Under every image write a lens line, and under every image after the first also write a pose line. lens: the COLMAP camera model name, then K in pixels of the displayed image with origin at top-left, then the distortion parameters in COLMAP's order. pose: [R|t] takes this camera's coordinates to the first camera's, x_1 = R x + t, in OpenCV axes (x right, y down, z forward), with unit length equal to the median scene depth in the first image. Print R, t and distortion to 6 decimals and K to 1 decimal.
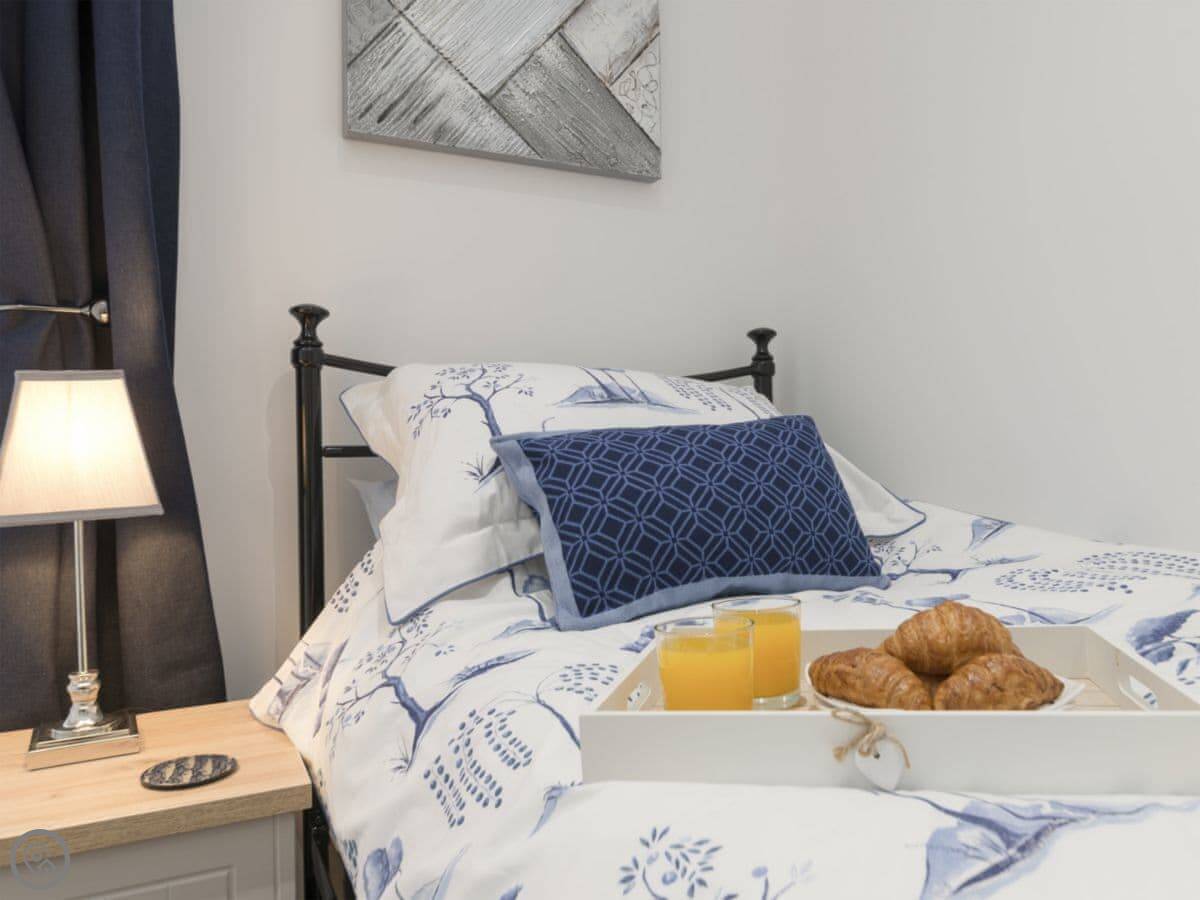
lens RADIAL K [[868.0, 0, 600.0], [0, 868.0, 450.0], [0, 0, 1]] dist [-0.015100, -0.001200]
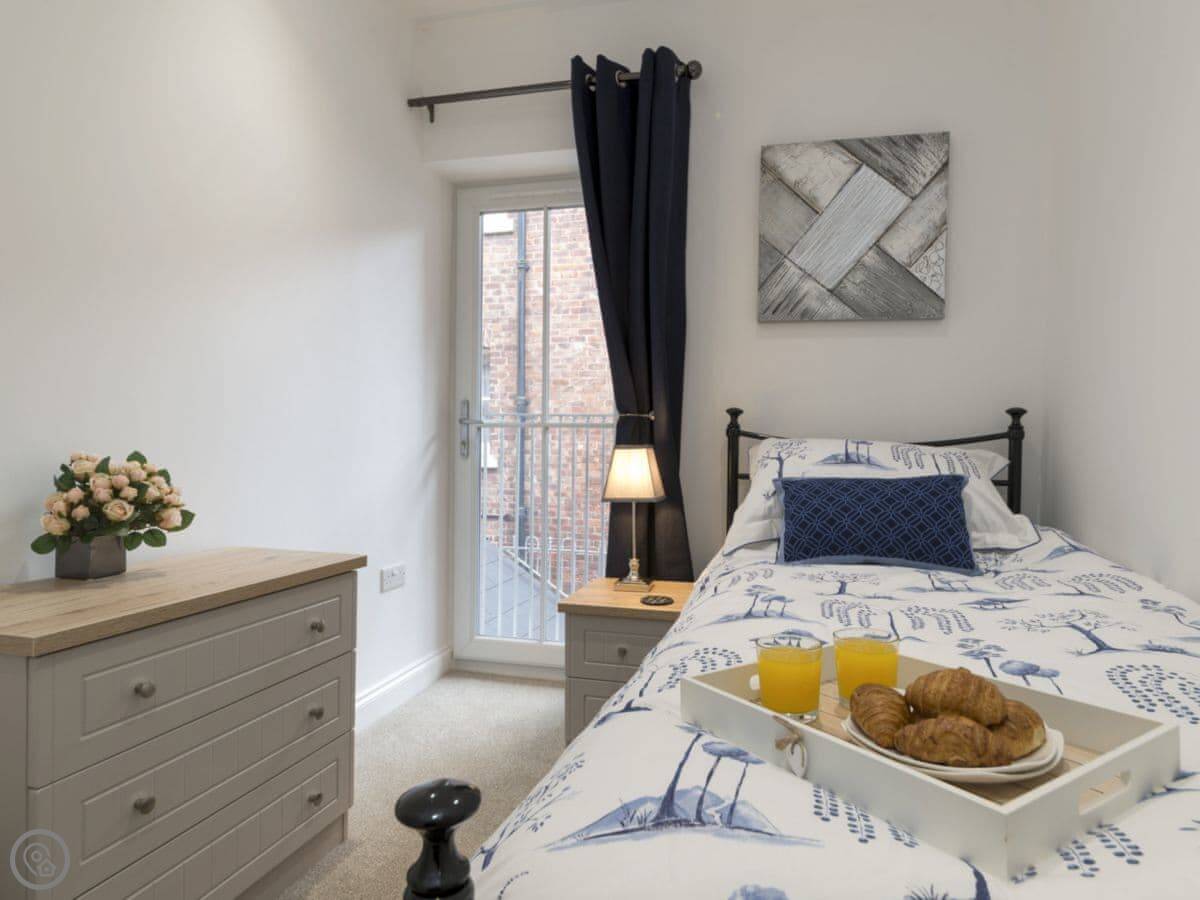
lens RADIAL K [[626.5, 0, 600.0], [0, 626.5, 450.0], [0, 0, 1]] dist [-0.002164, -0.000596]
pose [[0.724908, 0.027684, -0.688290, 0.466135], [-0.023914, 0.999601, 0.015018, -0.073411], [0.688431, 0.005573, 0.725281, -0.337019]]
